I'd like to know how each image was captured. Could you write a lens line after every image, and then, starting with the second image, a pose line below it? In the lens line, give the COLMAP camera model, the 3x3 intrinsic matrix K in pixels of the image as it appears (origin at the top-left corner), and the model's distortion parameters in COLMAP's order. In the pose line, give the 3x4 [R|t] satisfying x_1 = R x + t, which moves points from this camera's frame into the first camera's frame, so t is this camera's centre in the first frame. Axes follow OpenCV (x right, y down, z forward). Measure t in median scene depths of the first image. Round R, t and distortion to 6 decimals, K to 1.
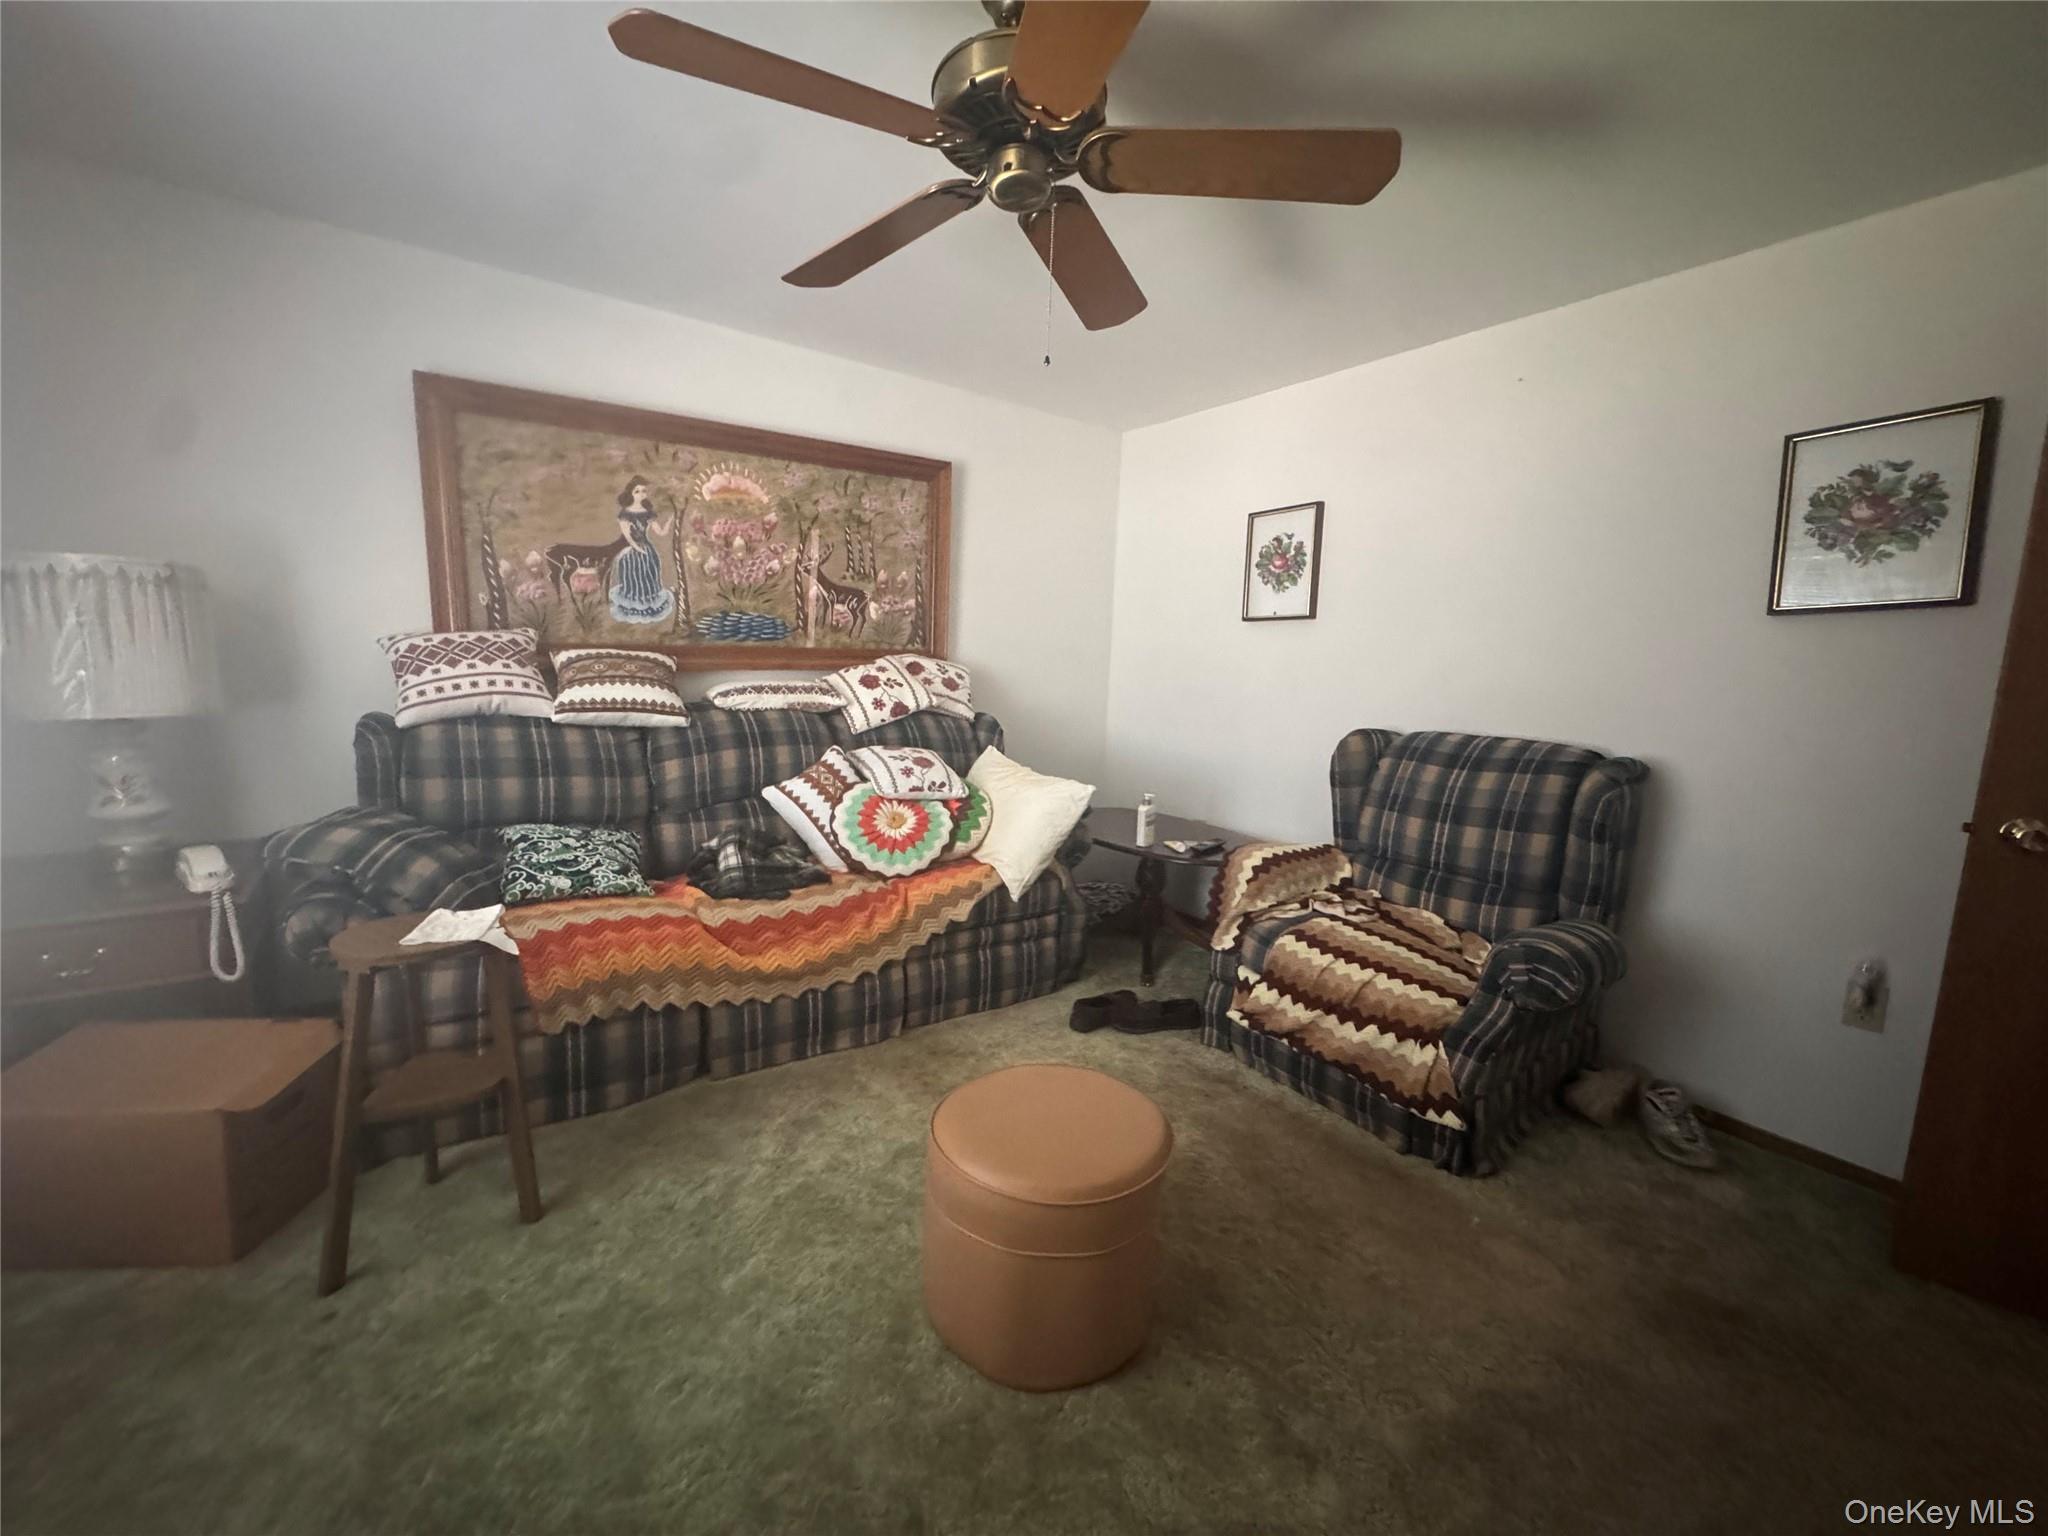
lens RADIAL K [[817.7, 0, 1026.1], [0, 817.7, 766.3], [0, 0, 1]] dist [-0.003278, 0.000546]
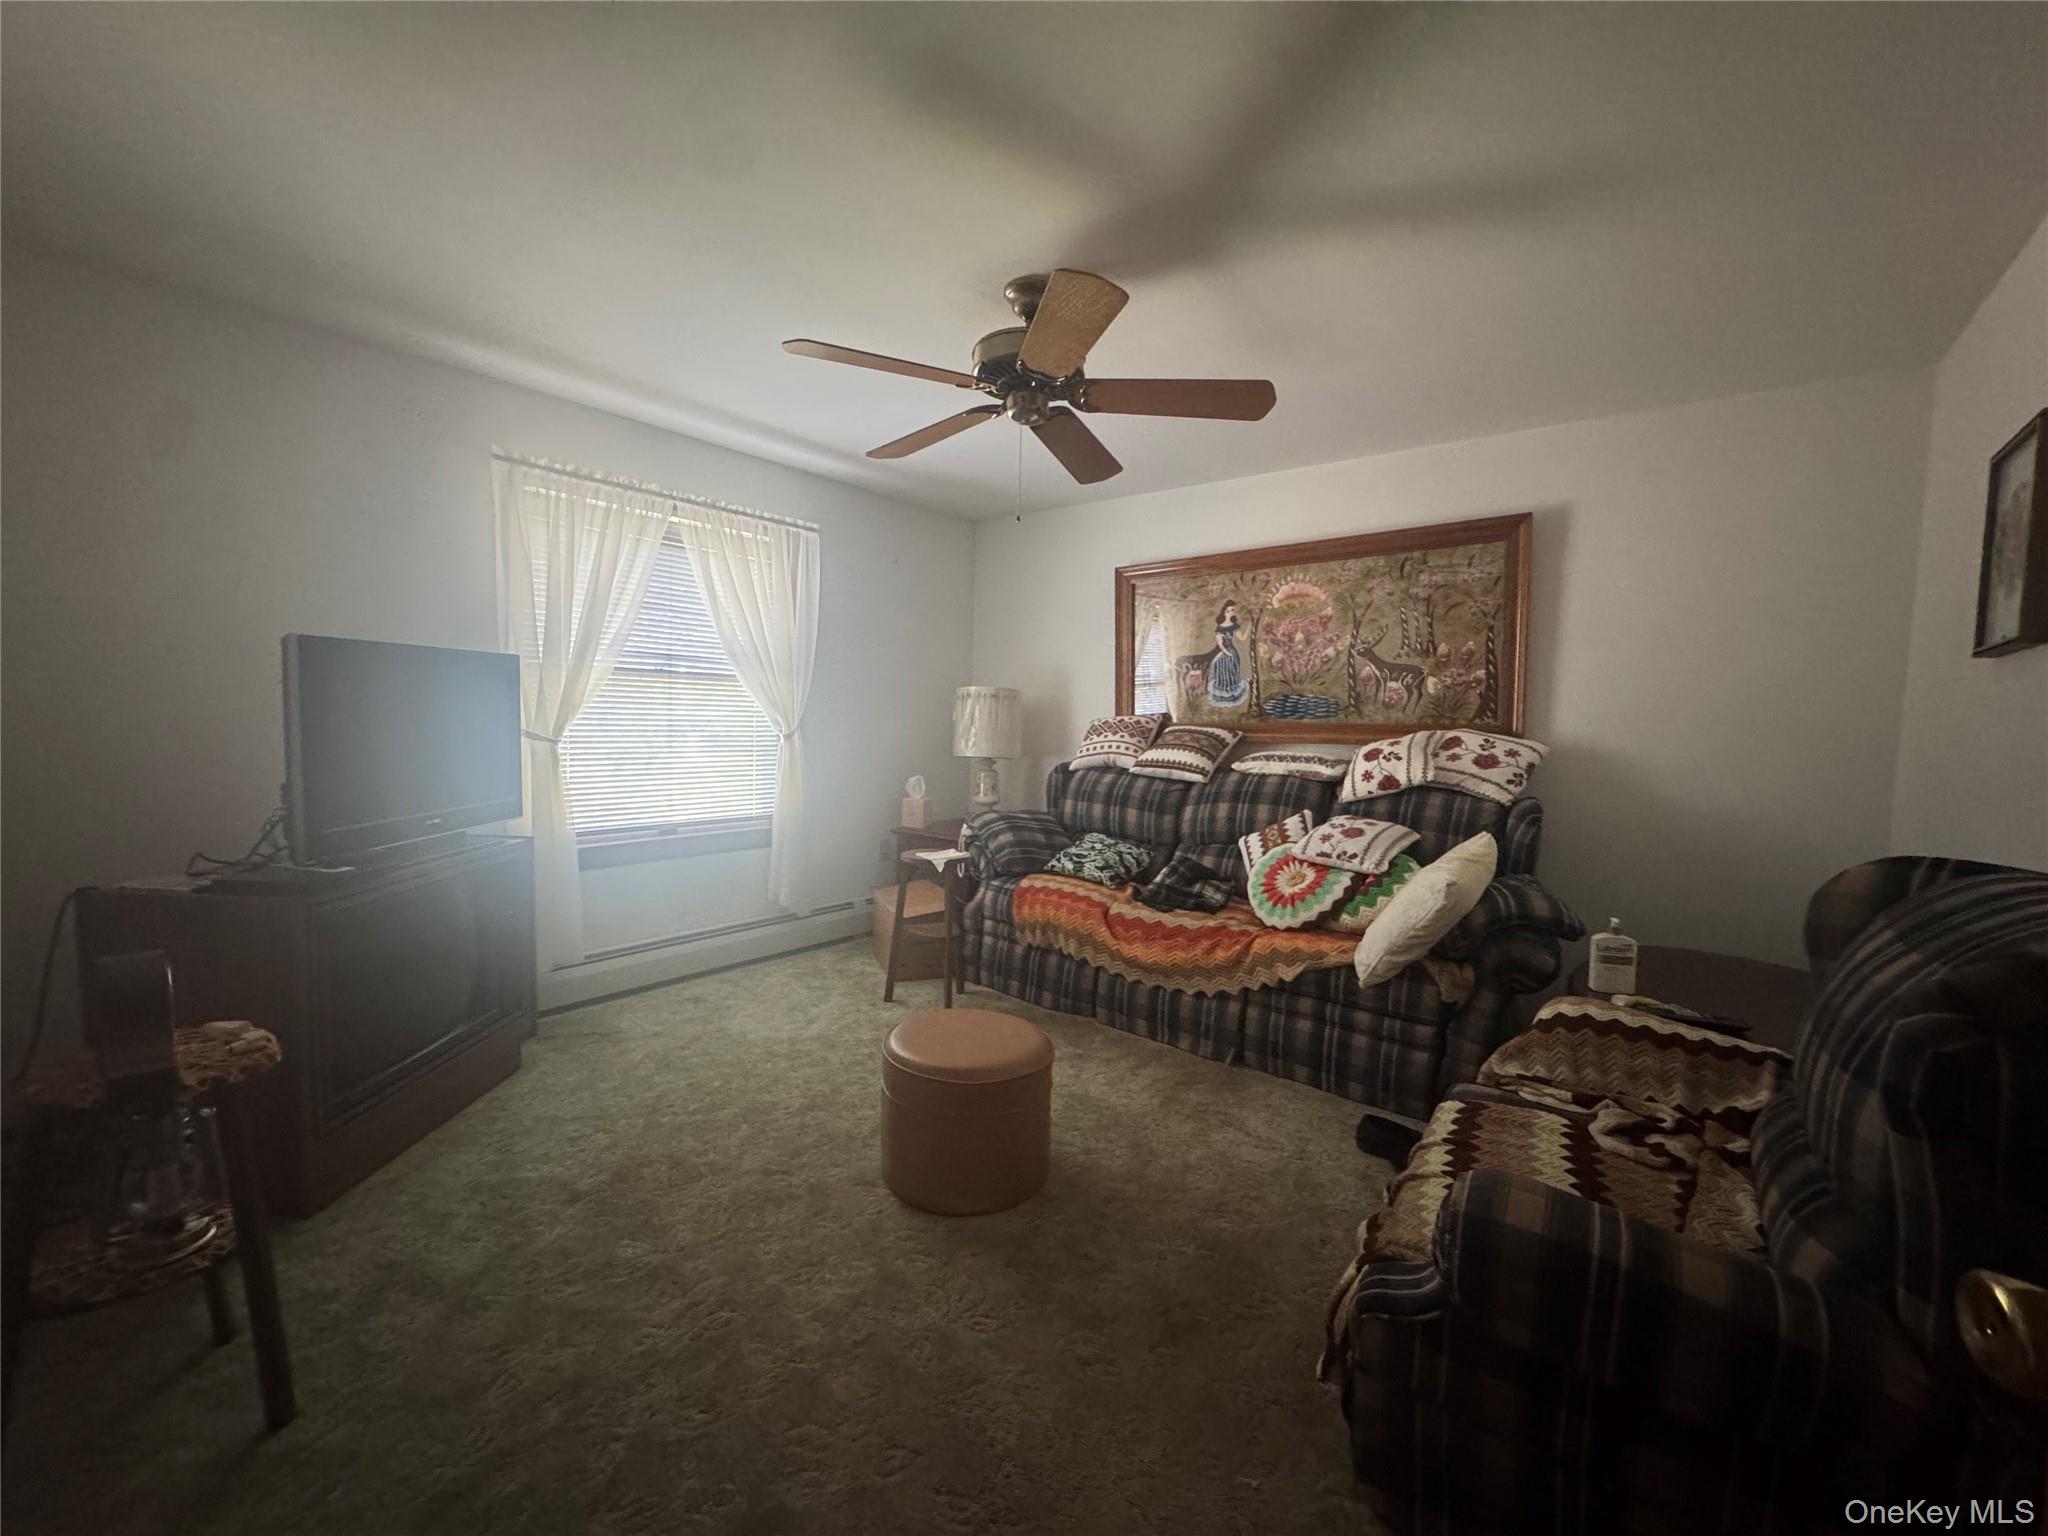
lens RADIAL K [[817.7, 0, 1026.1], [0, 817.7, 766.3], [0, 0, 1]] dist [-0.003278, 0.000546]
pose [[0.275345, 0.027730, -0.960945, 0.735388], [-0.141110, 0.989923, -0.011867, -0.017059], [0.950933, 0.138866, 0.276483, 0.333966]]
